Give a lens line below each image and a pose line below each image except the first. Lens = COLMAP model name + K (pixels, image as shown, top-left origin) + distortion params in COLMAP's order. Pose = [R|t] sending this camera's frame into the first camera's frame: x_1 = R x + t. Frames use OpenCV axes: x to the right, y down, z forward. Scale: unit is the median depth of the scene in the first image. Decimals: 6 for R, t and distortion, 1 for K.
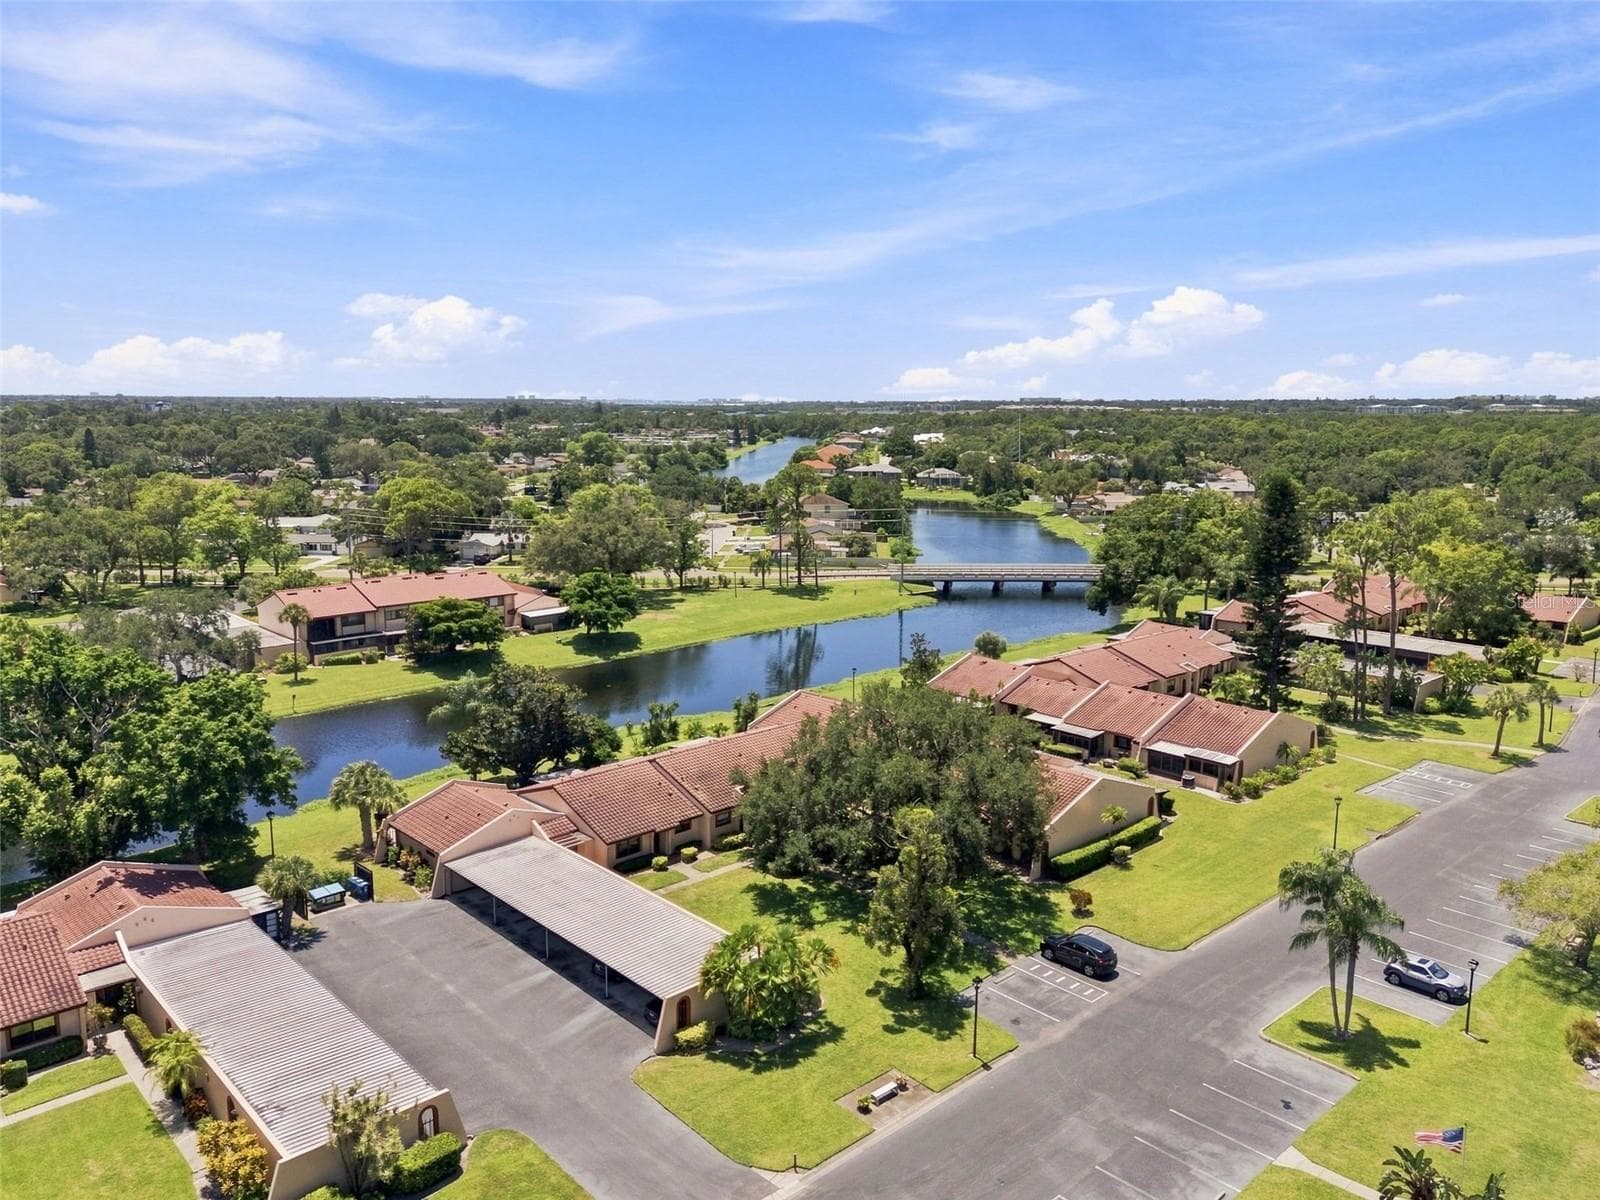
lens RADIAL K [[1167.5, 0, 793.6], [0, 1167.5, 596.3], [0, 0, 1]] dist [0.031943, -0.004714]
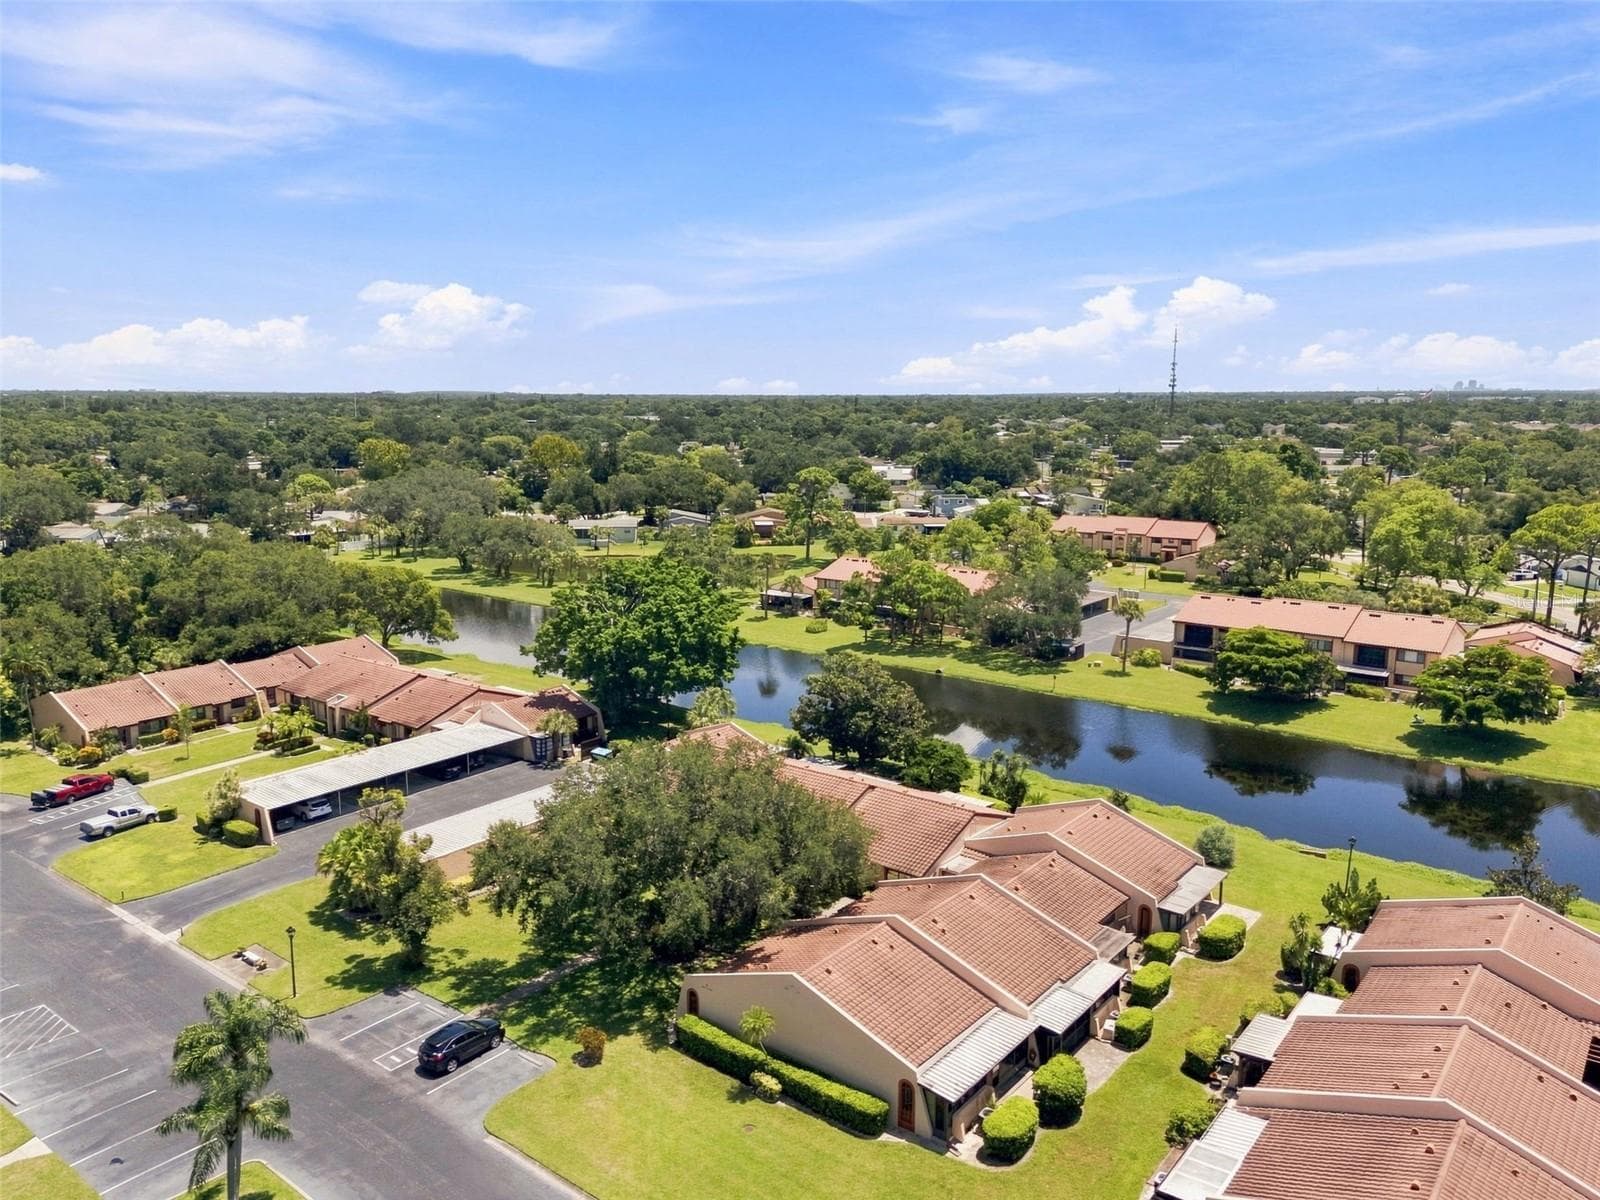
lens RADIAL K [[1167.1, 0, 800.0], [0, 1167.1, 600.0], [0, 0, 1]] dist [0.072243, -0.058493]
pose [[0.165006, 0.173031, -0.970996, 0.990643], [-0.166135, 0.975300, 0.145566, -0.176315], [0.972200, 0.137297, 0.189677, 0.934379]]
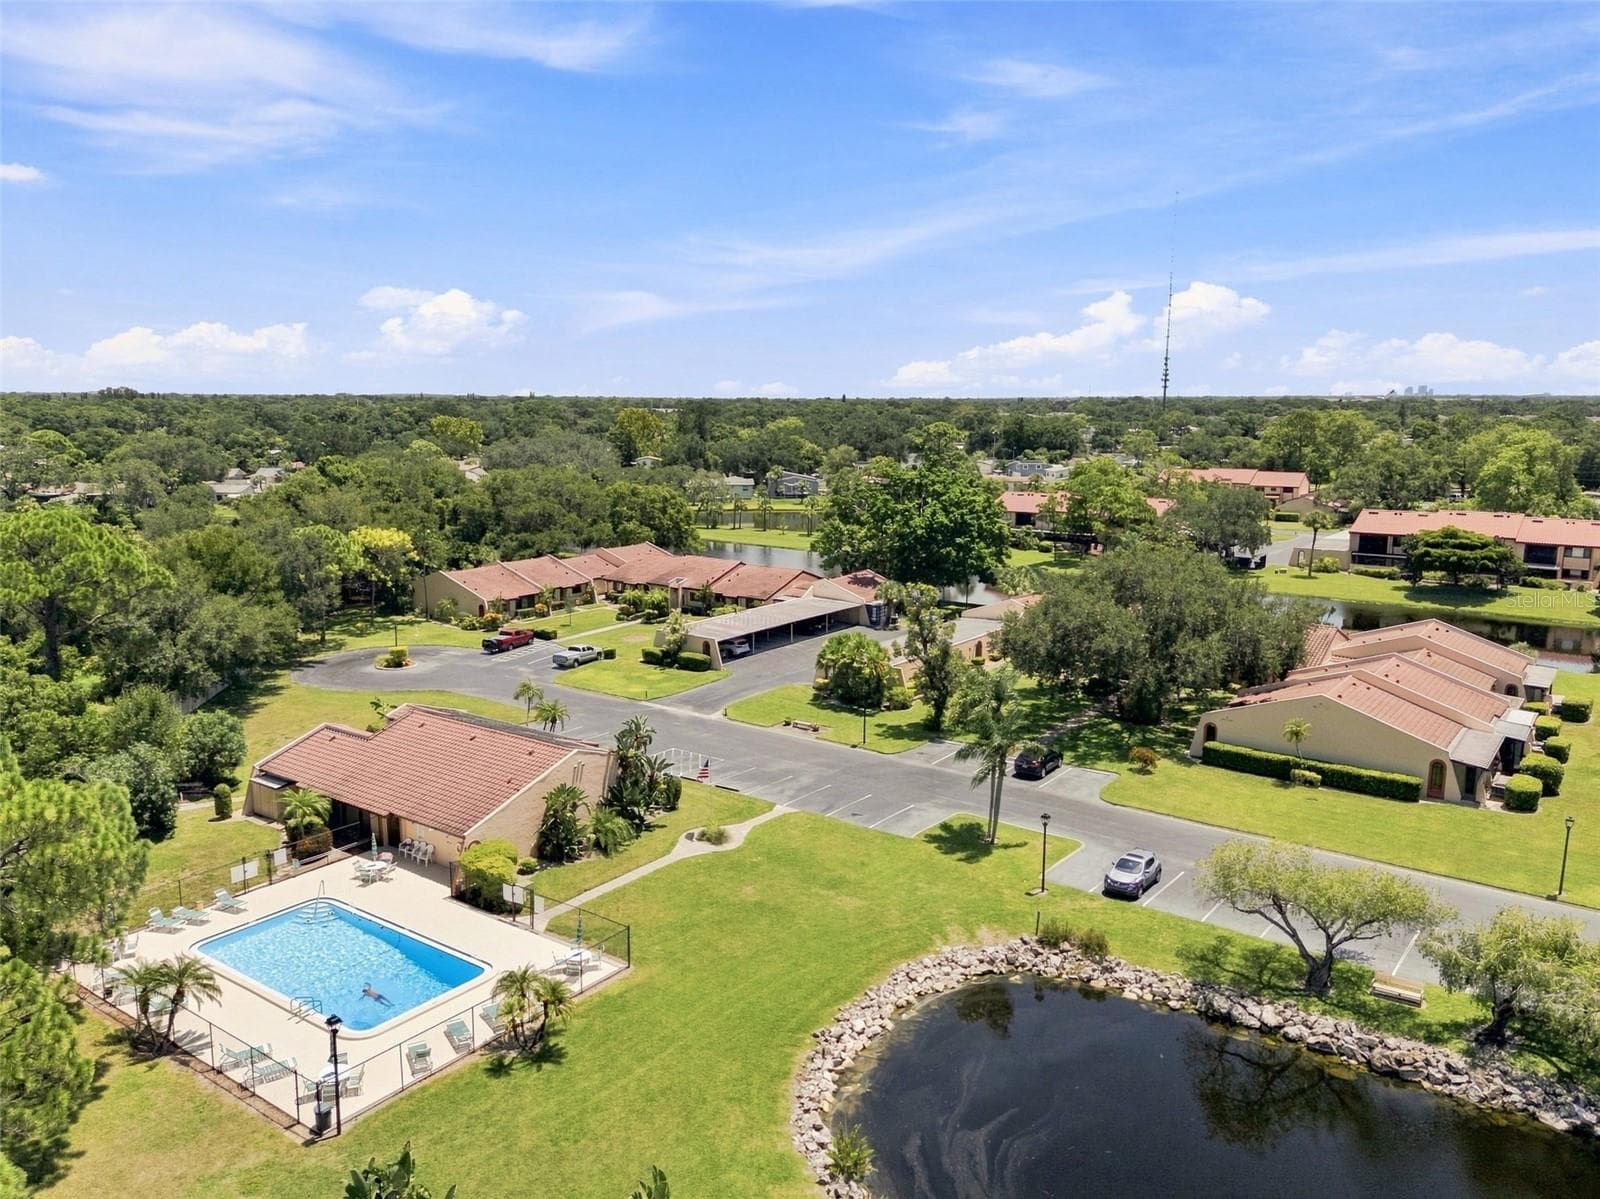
lens RADIAL K [[1167.5, 0, 793.6], [0, 1167.5, 595.8], [0, 0, 1]] dist [0.031943, -0.004714]
pose [[0.189789, 0.164081, -0.968017, 1.145783], [-0.164514, 0.977312, 0.133402, 0.033021], [0.967944, 0.133935, 0.212477, 0.460895]]
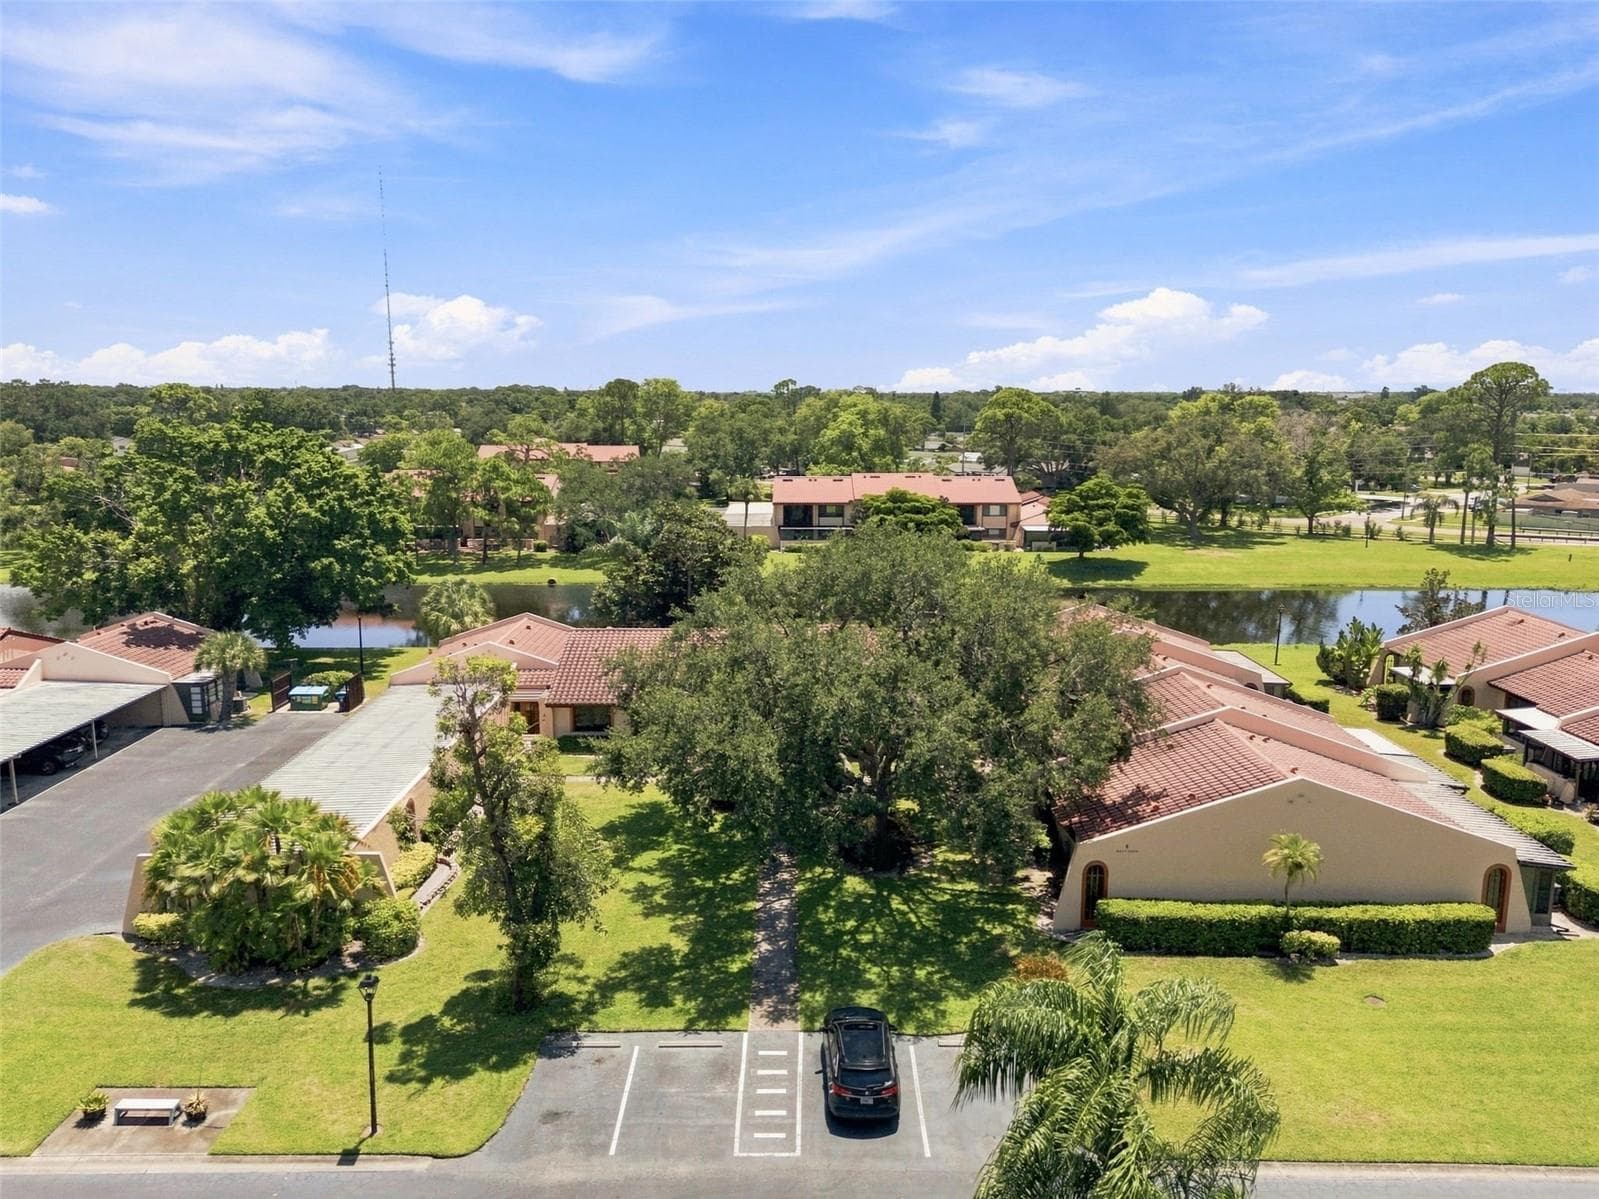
lens RADIAL K [[1166.4, 0, 799.5], [0, 1166.4, 599.5], [0, 0, 1]] dist [0.072243, -0.058493]
pose [[0.741193, 0.119577, -0.660556, 0.462386], [-0.115486, 0.992050, 0.050003, 0.093619], [0.661284, 0.039223, 0.749110, 0.568963]]
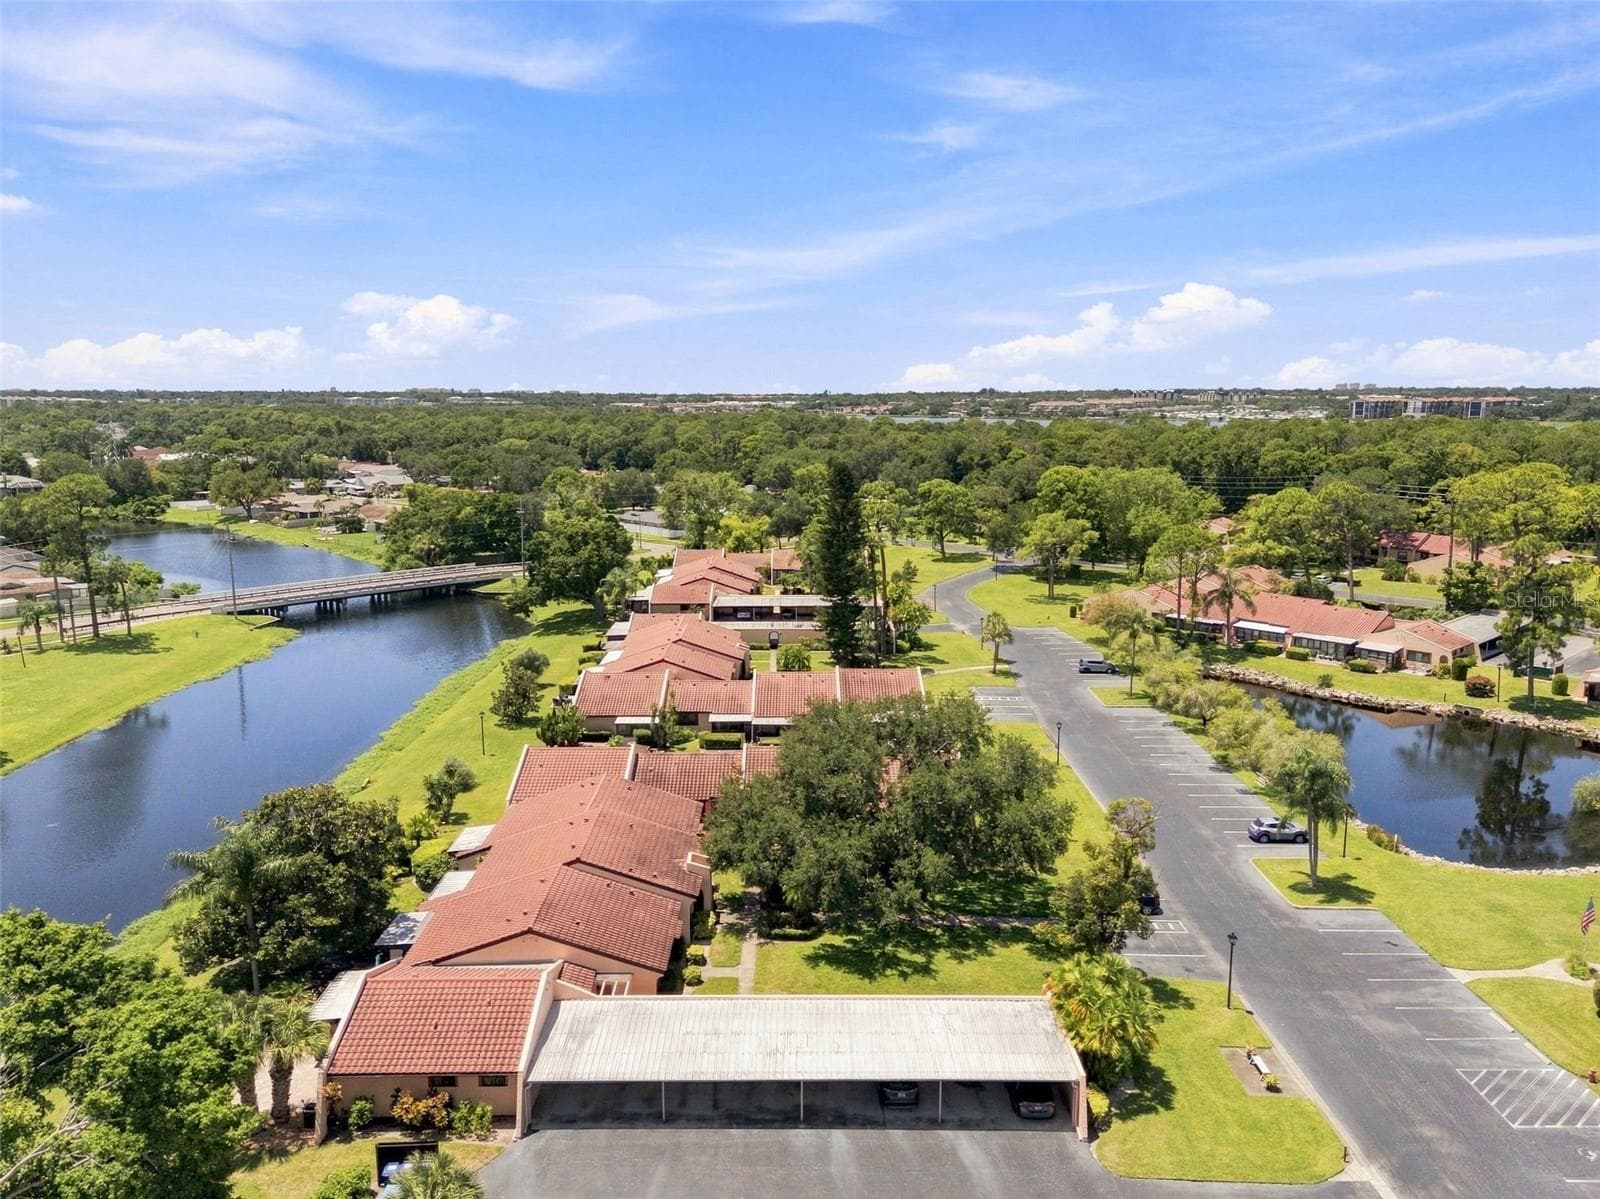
lens RADIAL K [[1167.5, 0, 793.6], [0, 1167.5, 595.8], [0, 0, 1]] dist [0.031943, -0.004714]
pose [[0.673275, -0.122665, 0.729146, -0.659847], [0.118407, 0.991303, 0.057435, -0.070408], [-0.729849, 0.047666, 0.681944, 0.417771]]
